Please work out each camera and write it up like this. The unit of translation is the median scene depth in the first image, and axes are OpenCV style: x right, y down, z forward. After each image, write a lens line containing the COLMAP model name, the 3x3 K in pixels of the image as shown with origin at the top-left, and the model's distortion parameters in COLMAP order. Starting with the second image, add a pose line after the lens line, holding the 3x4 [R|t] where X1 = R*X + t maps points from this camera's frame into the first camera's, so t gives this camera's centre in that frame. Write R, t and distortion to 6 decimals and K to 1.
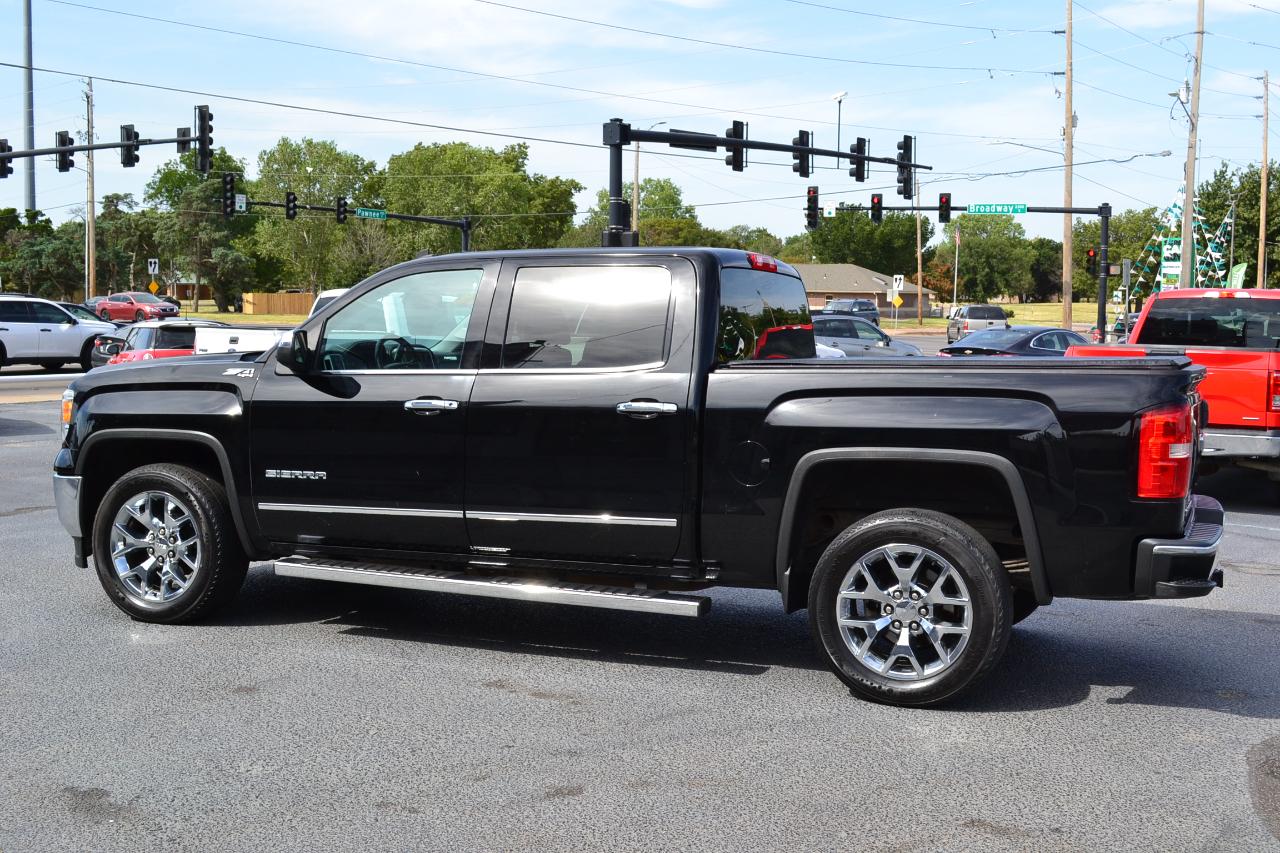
lens RADIAL K [[1522.1, 0, 636.4], [0, 1522.1, 426.0], [0, 0, 1]] dist [-0.047724, 0.000000]
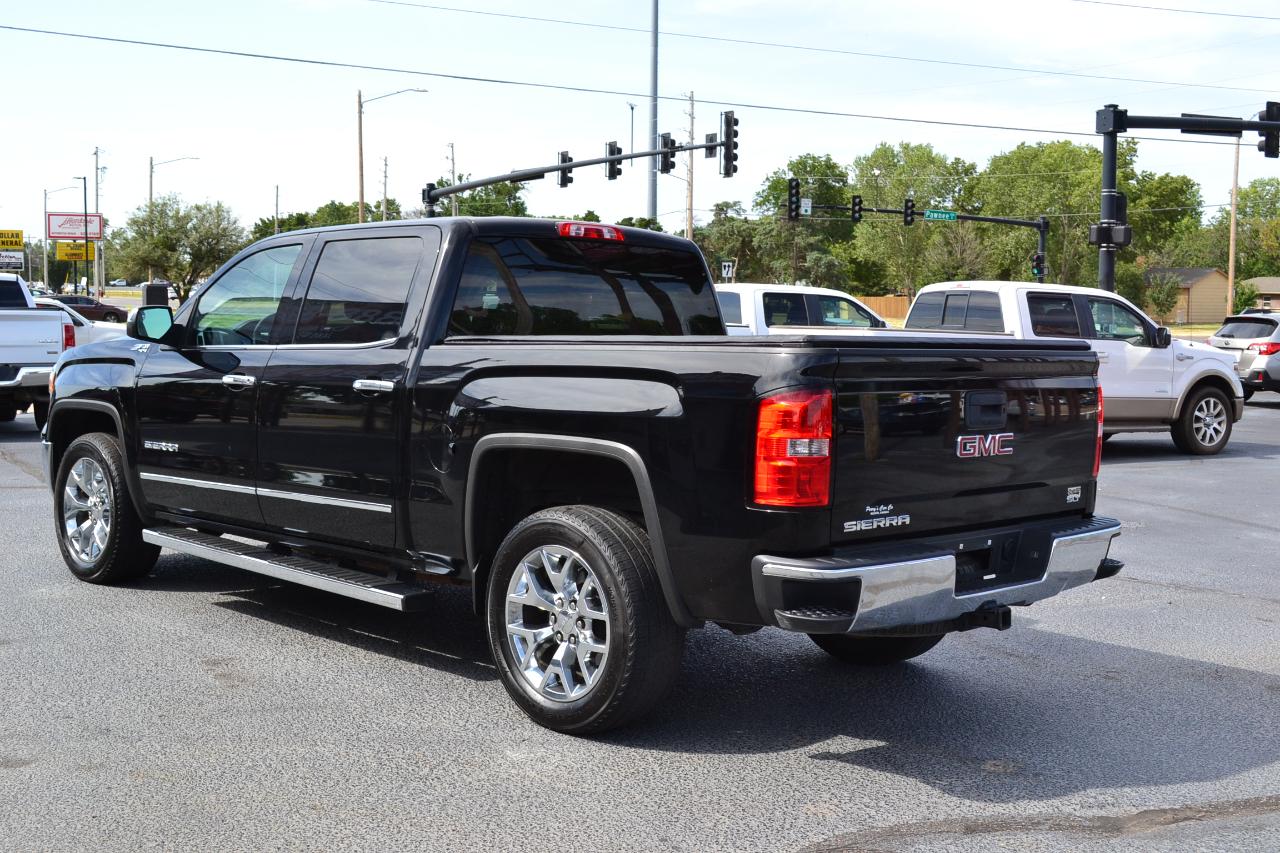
lens RADIAL K [[1522.1, 0, 635.7], [0, 1522.1, 435.8], [0, 0, 1]] dist [-0.047724, 0.000000]
pose [[0.915265, 0.034969, -0.401333, 0.077695], [-0.033811, 0.999379, 0.009971, 0.000610], [0.401432, 0.004444, 0.915878, 0.029524]]
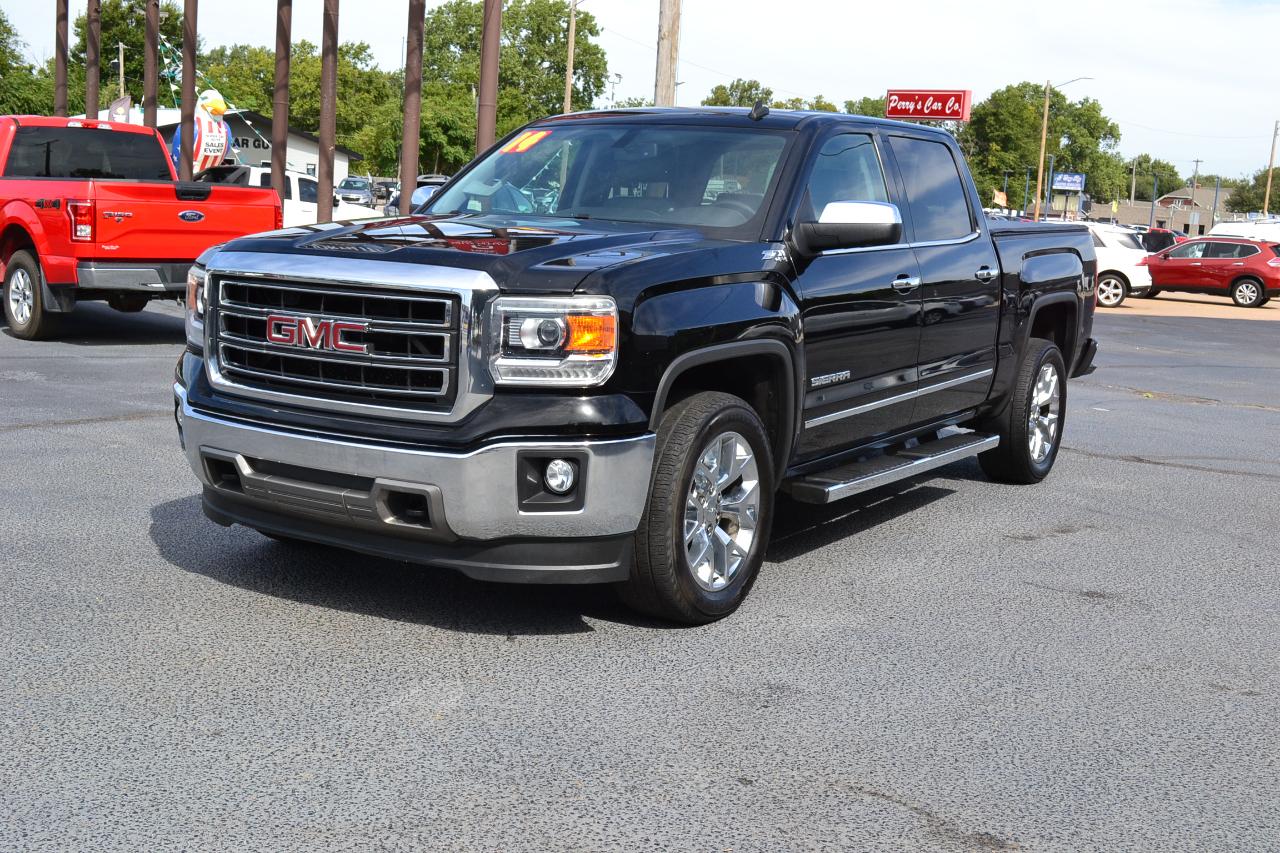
lens RADIAL K [[1522.1, 0, 629.7], [0, 1522.1, 422.4], [0, 0, 1]] dist [-0.047724, 0.000000]
pose [[0.184537, -0.149869, 0.971332, -0.167533], [0.022257, 0.988689, 0.148319, -0.011008], [-0.982574, -0.005751, 0.185785, 0.152709]]
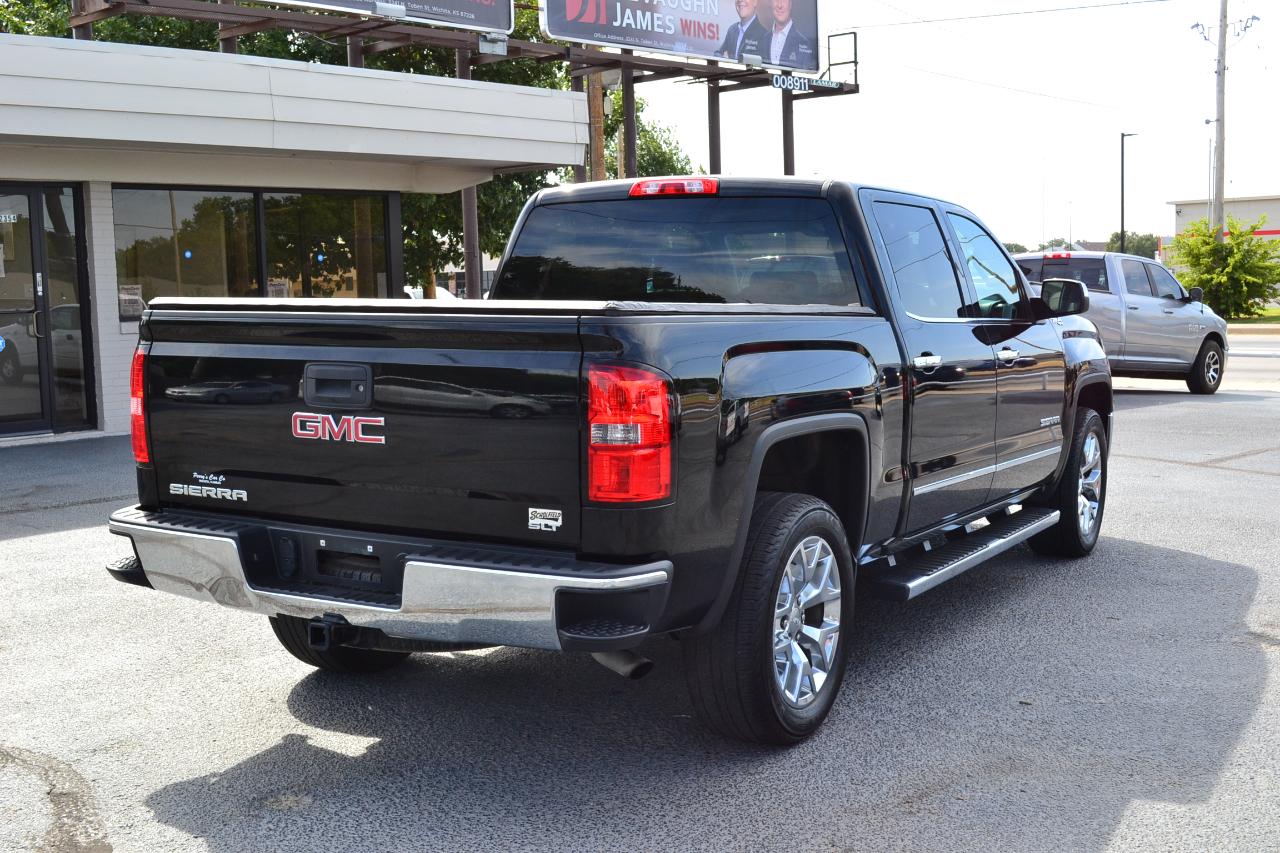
lens RADIAL K [[1522.1, 0, 631.7], [0, 1522.1, 422.8], [0, 0, 1]] dist [-0.047724, 0.000000]
pose [[-0.148893, 0.080271, -0.985590, 0.148890], [-0.063601, 0.993859, 0.090553, -0.008778], [0.986806, 0.076167, -0.142873, 0.180107]]
